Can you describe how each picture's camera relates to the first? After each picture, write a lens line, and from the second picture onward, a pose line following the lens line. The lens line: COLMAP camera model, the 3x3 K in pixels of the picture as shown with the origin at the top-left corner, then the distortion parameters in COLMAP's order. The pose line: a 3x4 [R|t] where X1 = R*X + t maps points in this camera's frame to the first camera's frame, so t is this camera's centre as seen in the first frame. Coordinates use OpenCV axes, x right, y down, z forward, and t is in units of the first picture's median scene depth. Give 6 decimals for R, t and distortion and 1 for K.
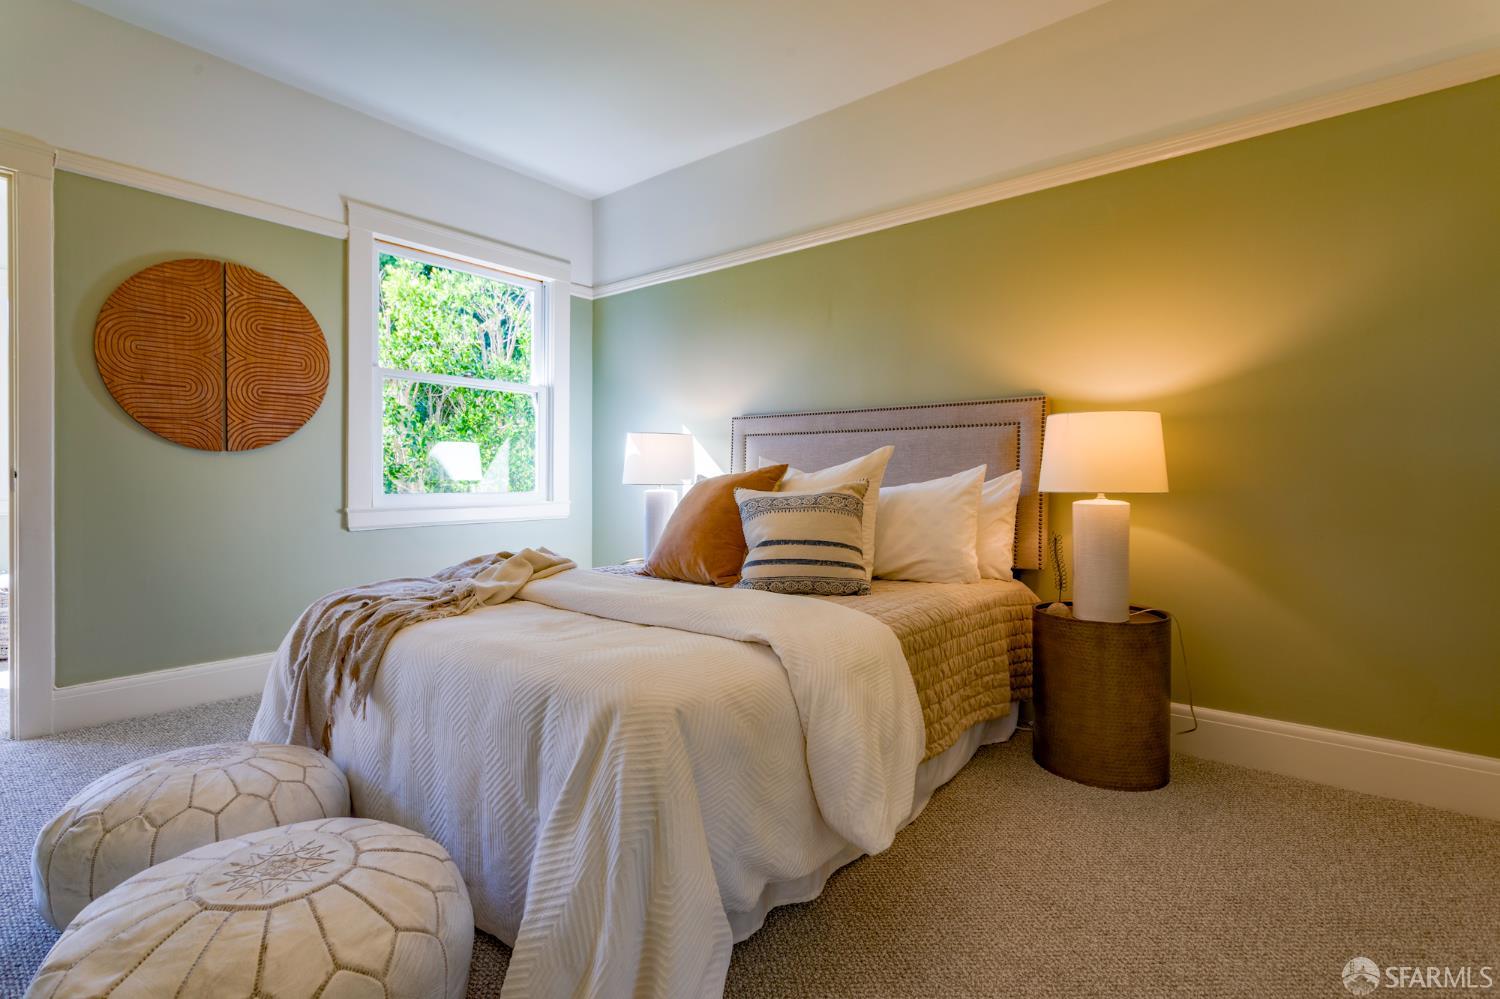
lens RADIAL K [[711.7, 0, 746.5], [0, 711.7, 487.2], [0, 0, 1]] dist [0.004133, 0.000885]
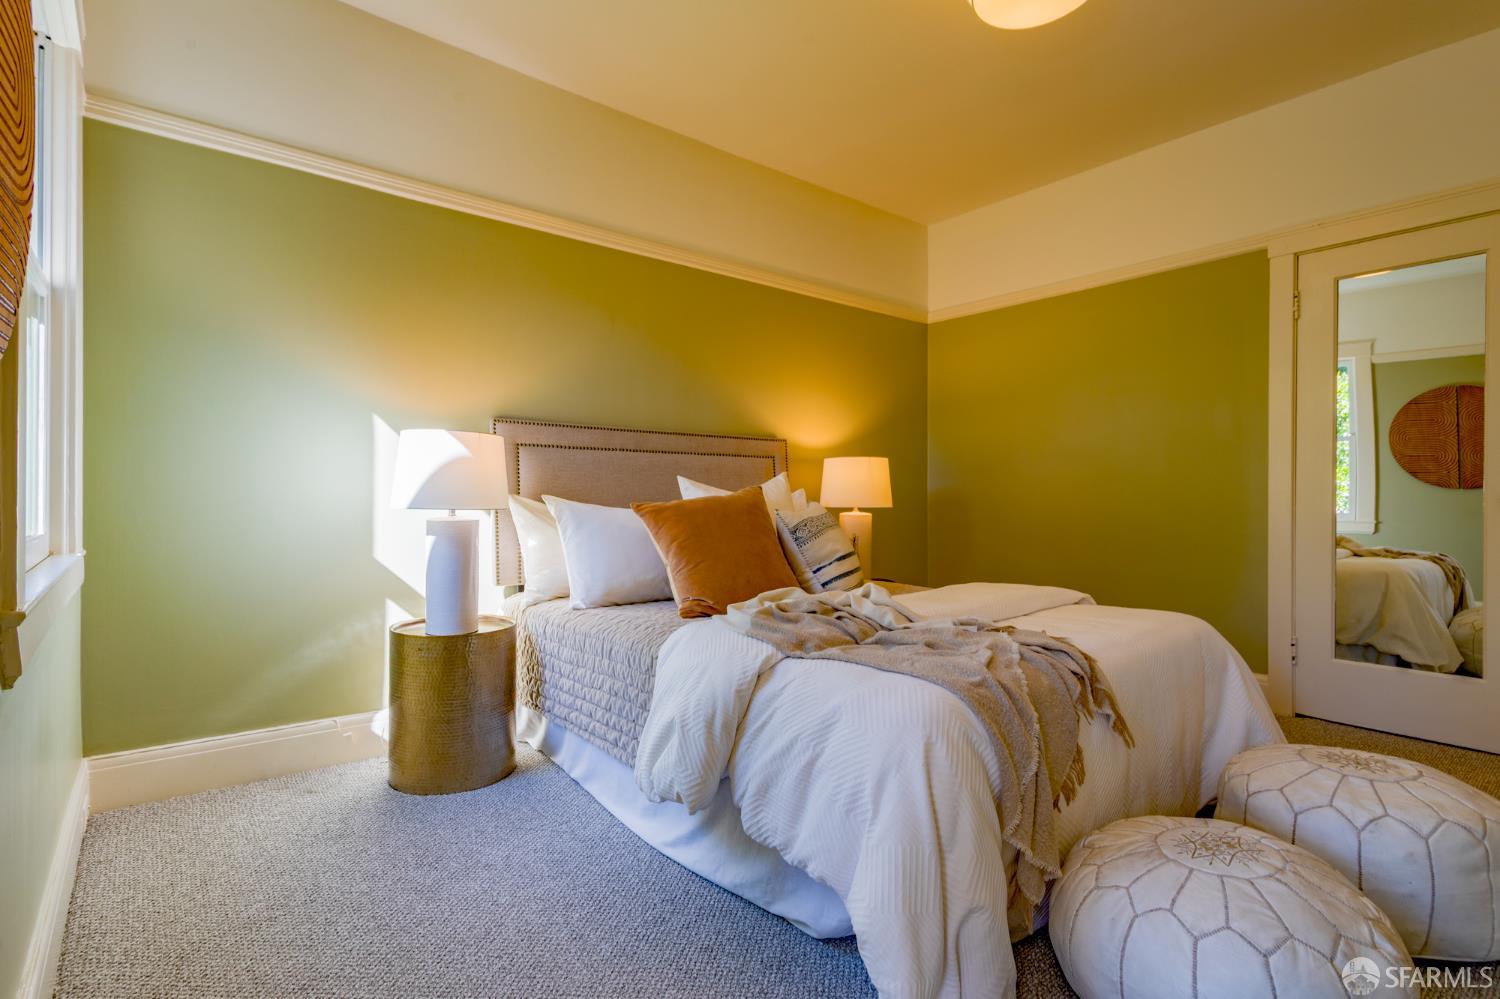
lens RADIAL K [[711.7, 0, 745.6], [0, 711.7, 499.9], [0, 0, 1]] dist [0.004133, 0.000885]
pose [[0.211211, -0.005378, 0.977426, -1.073135], [0.009612, 0.999948, 0.003425, -0.016861], [-0.977393, 0.008671, 0.211252, 0.879100]]
